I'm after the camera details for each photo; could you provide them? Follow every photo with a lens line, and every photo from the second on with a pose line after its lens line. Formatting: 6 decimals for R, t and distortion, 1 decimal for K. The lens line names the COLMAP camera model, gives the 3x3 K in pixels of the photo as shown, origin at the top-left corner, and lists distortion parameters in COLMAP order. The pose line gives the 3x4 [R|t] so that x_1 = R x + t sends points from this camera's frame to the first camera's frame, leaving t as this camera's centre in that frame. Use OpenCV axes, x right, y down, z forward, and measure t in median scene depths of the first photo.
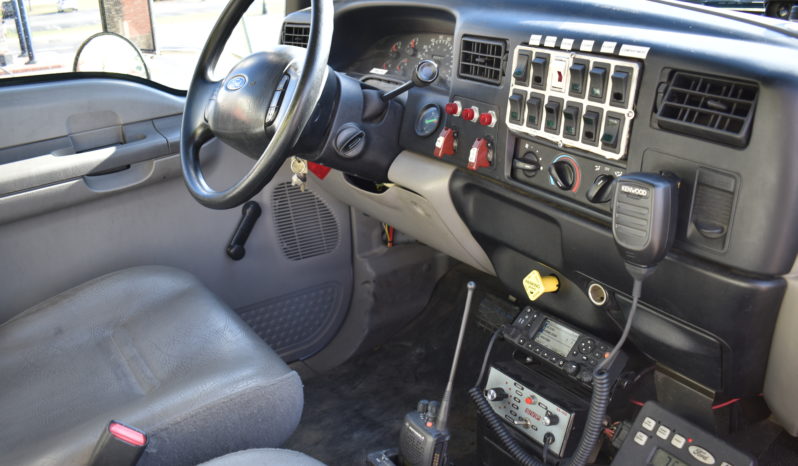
lens RADIAL K [[695.4, 0, 399.0], [0, 695.4, 233.0], [0, 0, 1]] dist [-0.080474, 0.003157]
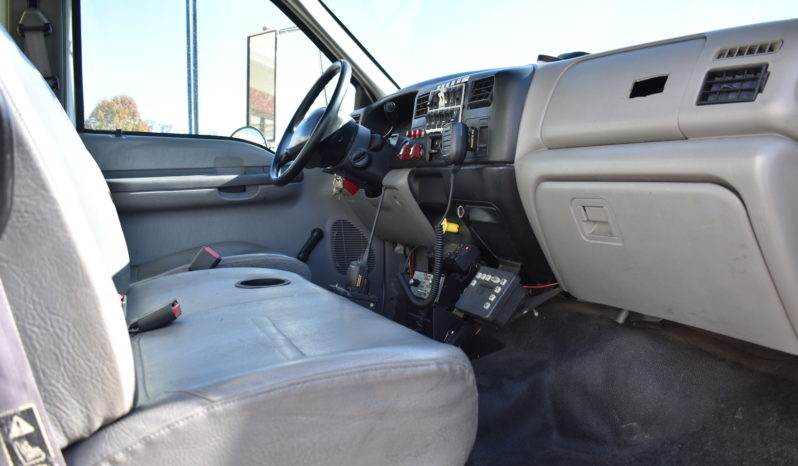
lens RADIAL K [[695.4, 0, 399.0], [0, 695.4, 233.0], [0, 0, 1]] dist [-0.080474, 0.003157]
pose [[0.976996, 0.051510, -0.206942, 0.381019], [-0.109911, 0.953204, -0.281639, 0.509105], [0.182751, 0.297906, 0.936939, -0.563967]]
